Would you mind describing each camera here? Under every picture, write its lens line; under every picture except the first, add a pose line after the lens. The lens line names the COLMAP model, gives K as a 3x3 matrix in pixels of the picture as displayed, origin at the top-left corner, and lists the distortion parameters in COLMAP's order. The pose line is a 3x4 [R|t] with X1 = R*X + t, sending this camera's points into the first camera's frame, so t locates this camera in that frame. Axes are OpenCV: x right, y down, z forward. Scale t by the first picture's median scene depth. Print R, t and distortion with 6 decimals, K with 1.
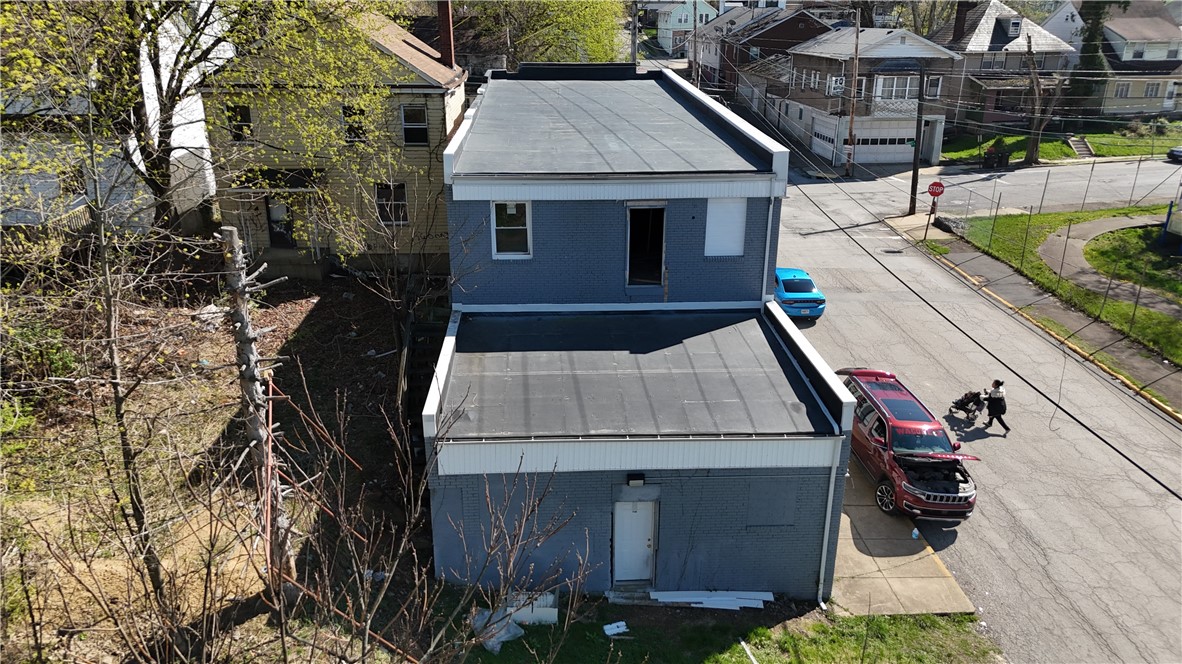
lens RADIAL K [[864.2, 0, 592.2], [0, 864.2, 334.2], [0, 0, 1]] dist [0.076712, -0.067884]
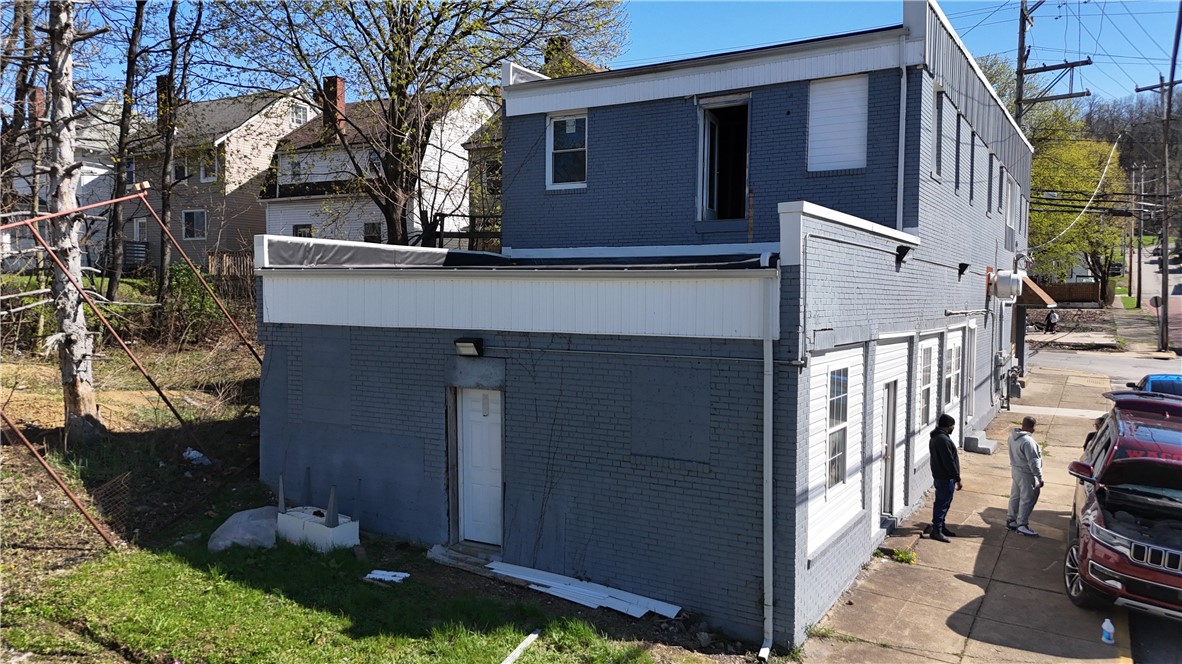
lens RADIAL K [[864.2, 0, 592.2], [0, 864.2, 334.2], [0, 0, 1]] dist [0.076712, -0.067884]
pose [[0.830353, 0.027607, -0.556553, 0.448012], [-0.198327, 0.948014, -0.248870, 0.279690], [0.520749, 0.317029, 0.792662, 0.499037]]
